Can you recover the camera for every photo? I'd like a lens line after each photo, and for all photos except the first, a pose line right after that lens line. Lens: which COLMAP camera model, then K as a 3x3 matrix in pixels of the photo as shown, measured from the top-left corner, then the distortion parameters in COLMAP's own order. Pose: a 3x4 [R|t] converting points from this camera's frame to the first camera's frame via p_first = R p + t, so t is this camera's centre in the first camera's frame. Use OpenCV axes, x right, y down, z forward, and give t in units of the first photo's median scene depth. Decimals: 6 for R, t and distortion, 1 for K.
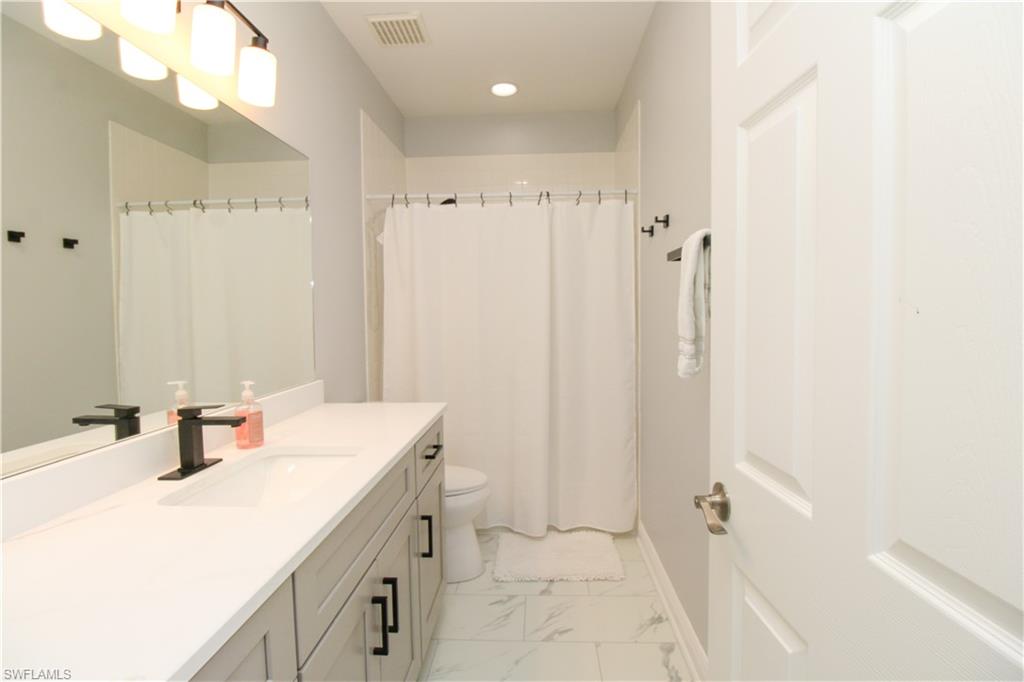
lens RADIAL K [[482.7, 0, 515.2], [0, 482.7, 329.7], [0, 0, 1]] dist [0.000894, -0.013455]
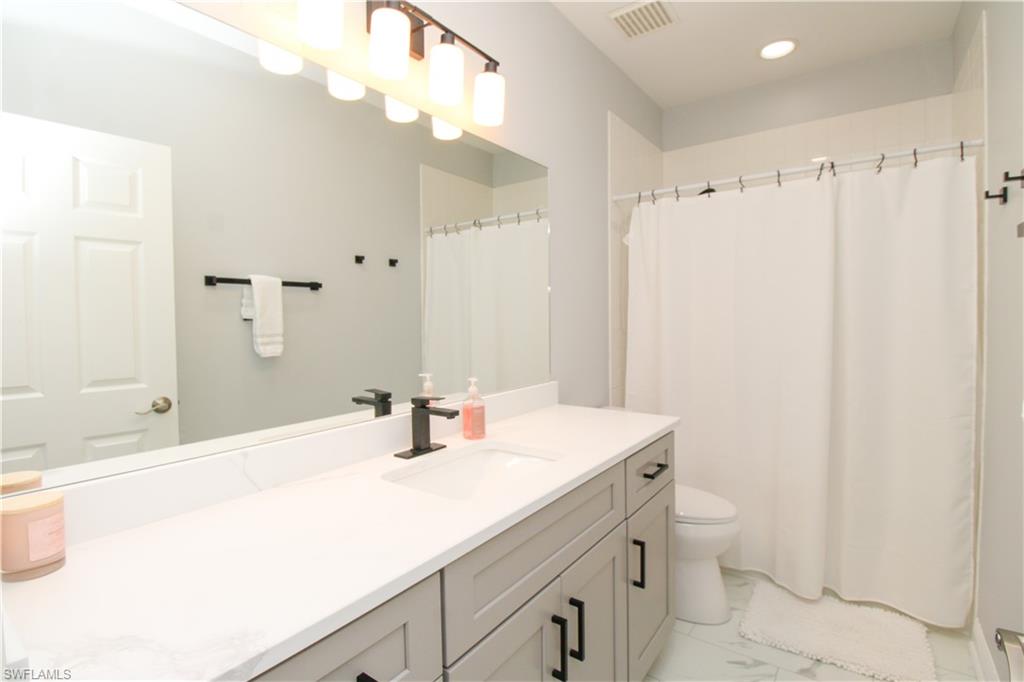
lens RADIAL K [[482.7, 0, 515.2], [0, 482.7, 329.7], [0, 0, 1]] dist [0.000894, -0.013455]
pose [[0.837474, 0.017322, -0.546202, 0.073488], [-0.021162, 0.999776, -0.000741, -0.002783], [0.546067, 0.012179, 0.837653, 0.075109]]
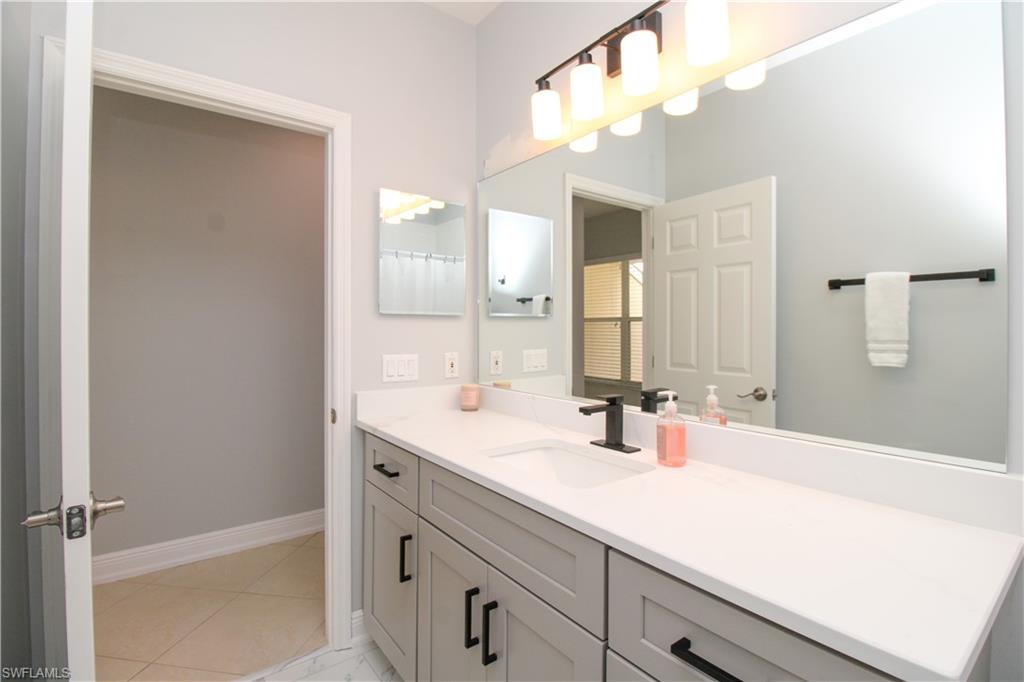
lens RADIAL K [[482.7, 0, 515.2], [0, 482.7, 329.7], [0, 0, 1]] dist [0.000894, -0.013455]
pose [[-0.760880, 0.012054, -0.648781, 0.154421], [-0.017658, 0.999073, 0.039272, -0.024376], [0.648653, 0.041337, -0.759961, 0.881506]]
